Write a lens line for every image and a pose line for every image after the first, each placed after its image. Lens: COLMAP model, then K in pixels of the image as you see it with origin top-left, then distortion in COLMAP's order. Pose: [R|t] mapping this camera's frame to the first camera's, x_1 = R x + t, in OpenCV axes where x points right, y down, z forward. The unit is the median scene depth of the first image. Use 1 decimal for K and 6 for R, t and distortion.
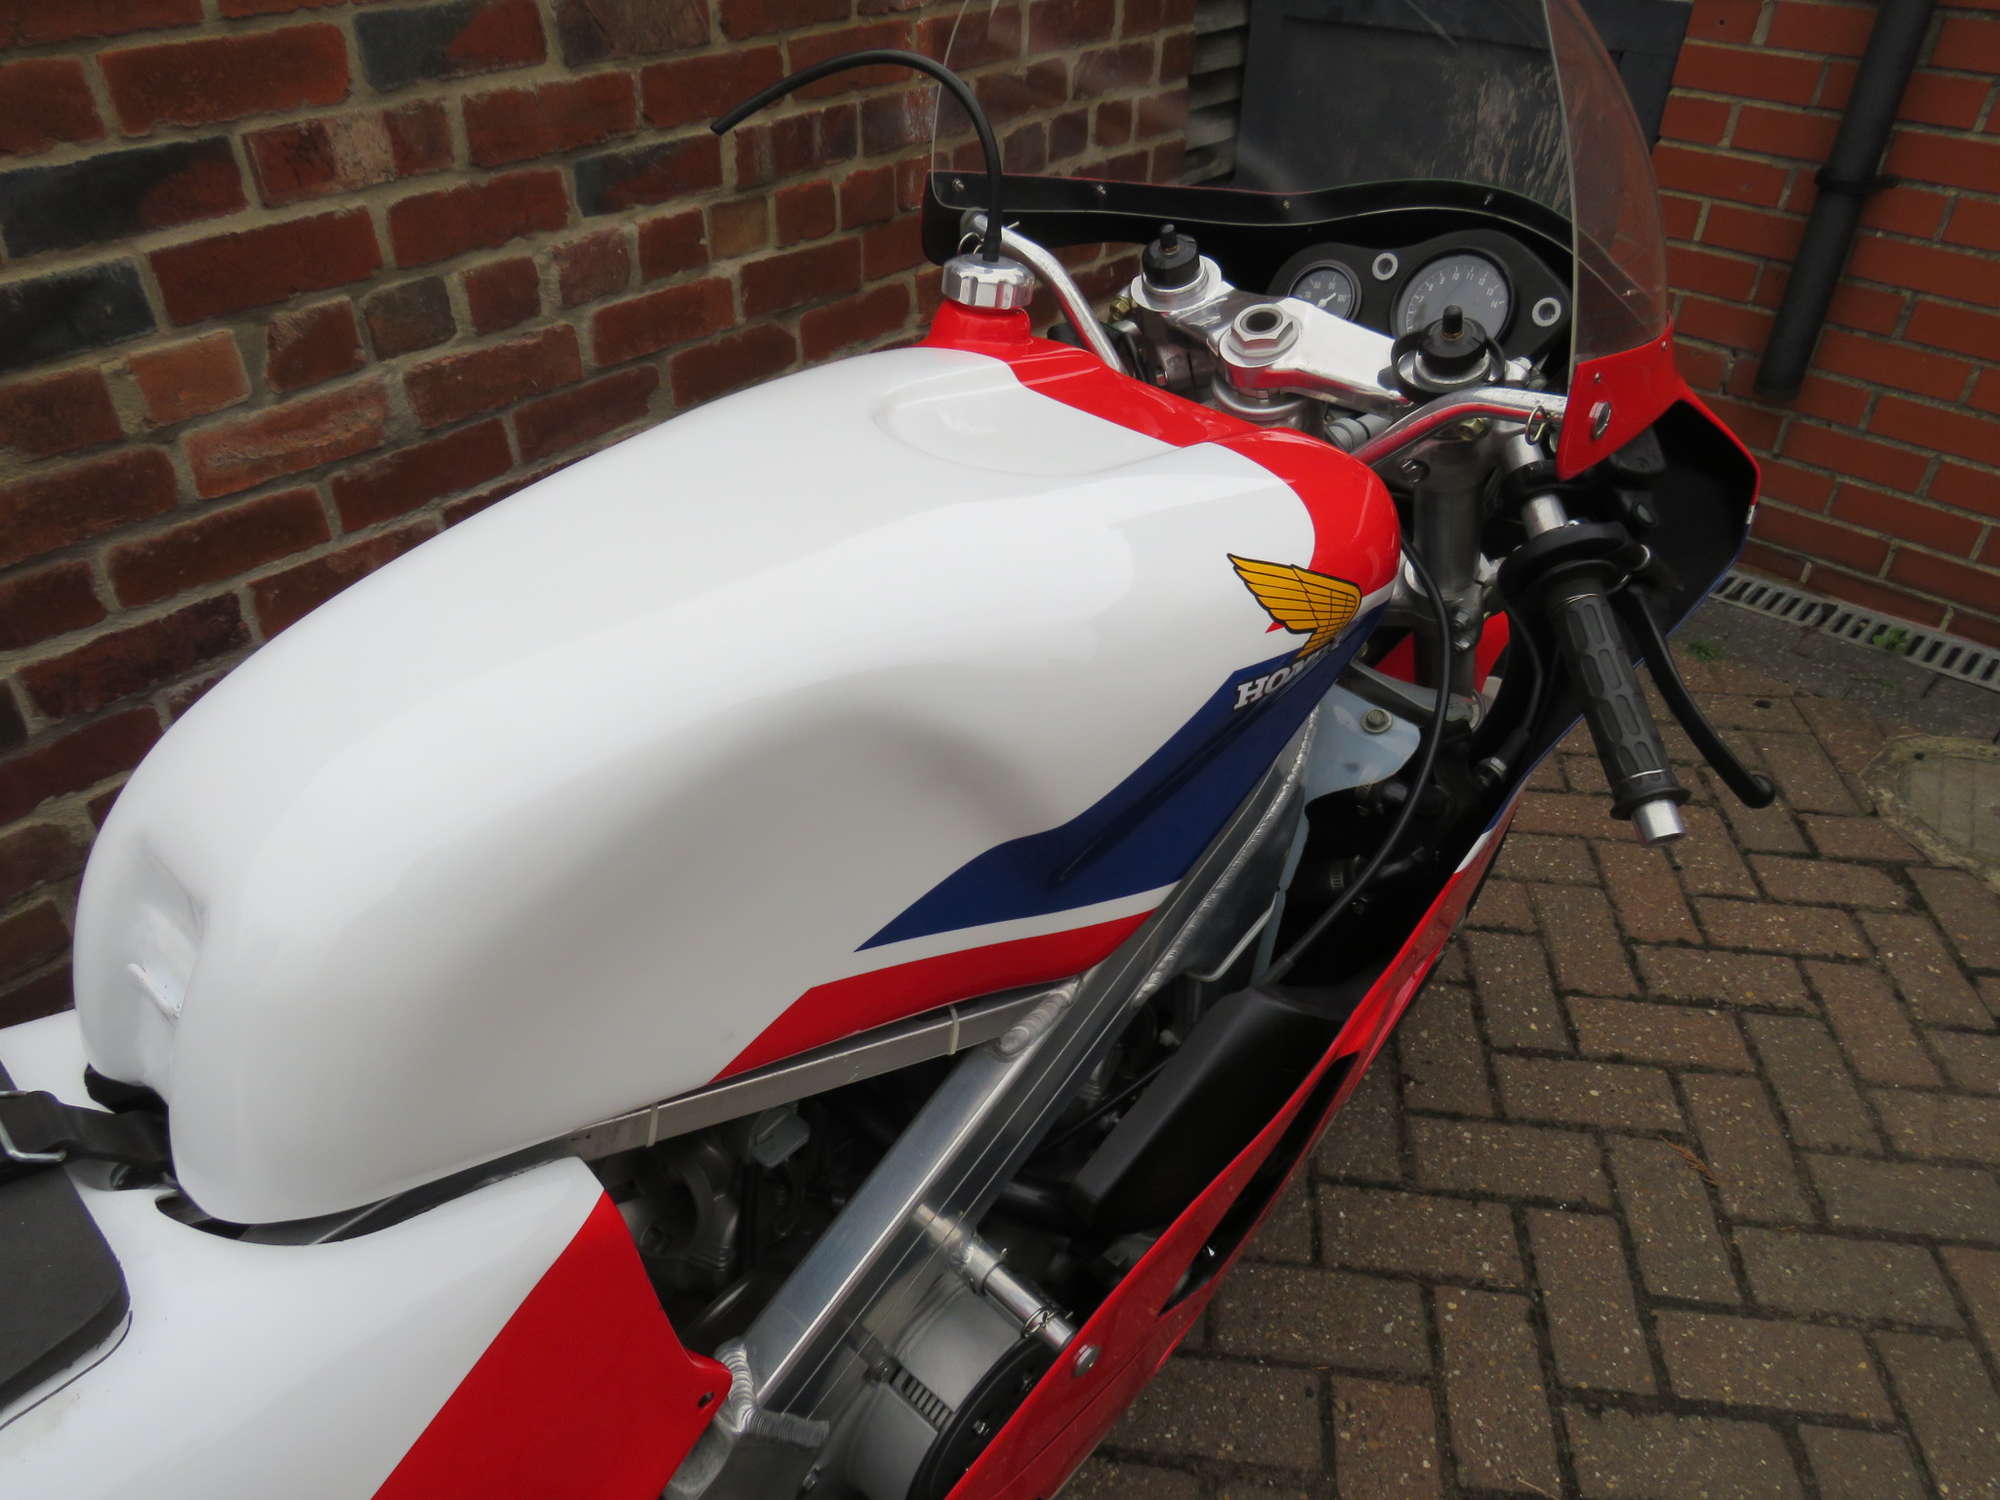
lens RADIAL K [[1391.0, 0, 994.0], [0, 1391.0, 755.9], [0, 0, 1]] dist [-0.036538, 0.001473]
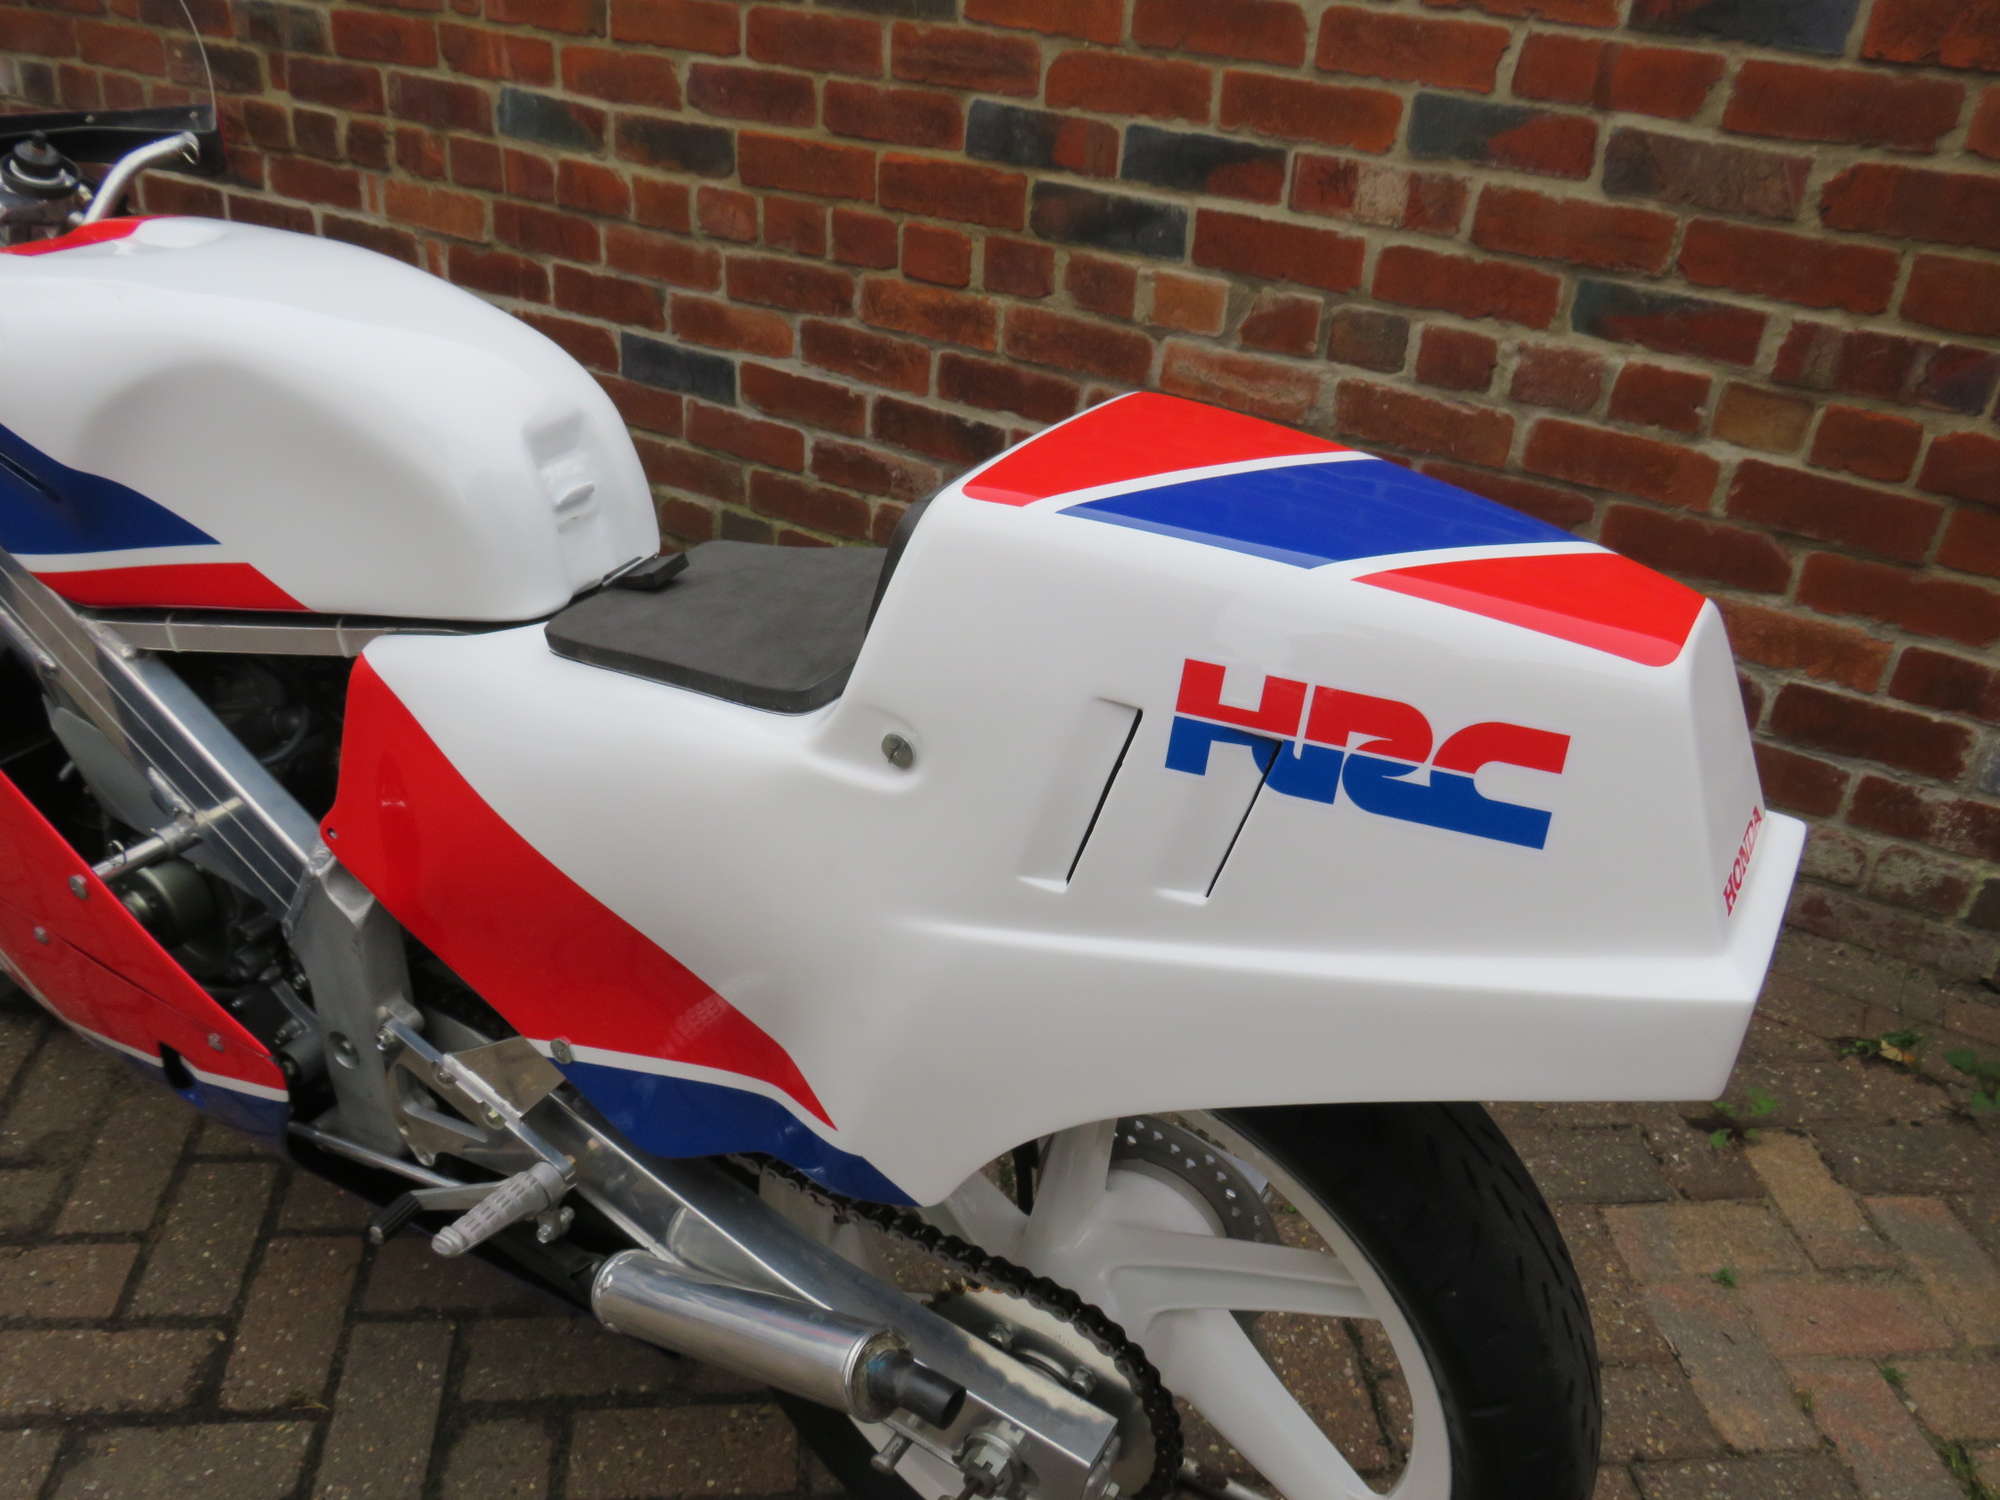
lens RADIAL K [[1648.8, 0, 994.5], [0, 1648.8, 748.1], [0, 0, 1]] dist [-0.028265, -0.002403]
pose [[0.218057, 0.487200, -0.845628, 0.837841], [-0.624017, 0.735814, 0.263021, -0.231187], [0.750369, 0.470333, 0.464470, 0.280543]]
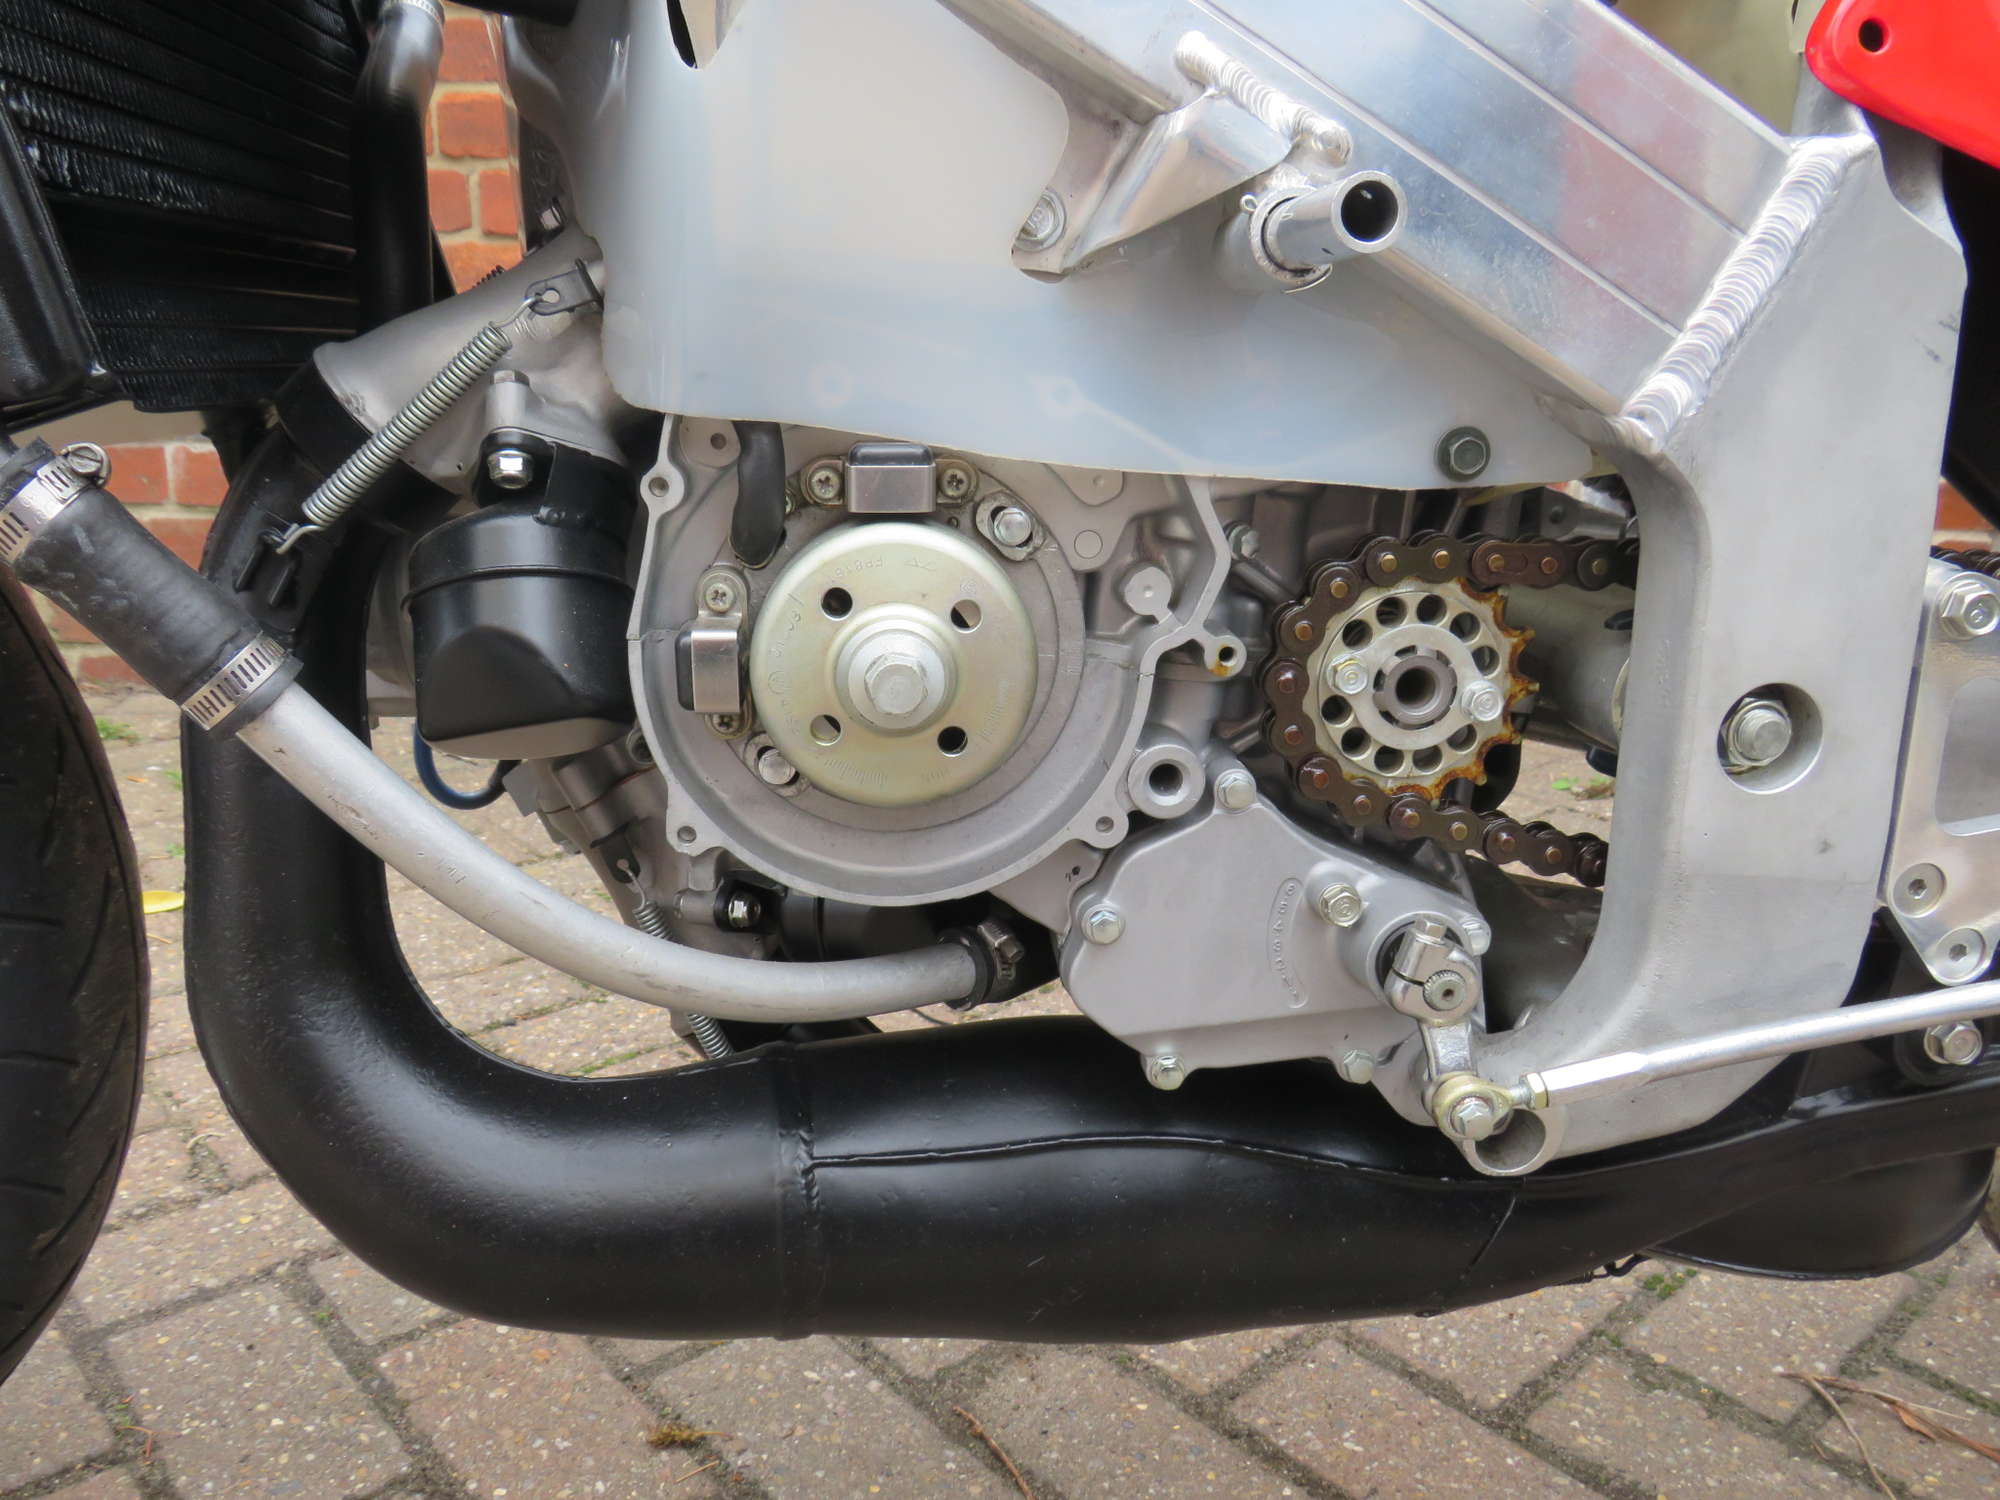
lens RADIAL K [[1533.1, 0, 1000.0], [0, 1533.1, 750.0], [0, 0, 1]] dist [-0.031710, 0.009268]
pose [[0.754577, 0.173321, -0.632909, 0.473285], [-0.396881, 0.888631, -0.229827, 0.395444], [0.522588, 0.424612, 0.739328, 0.205013]]
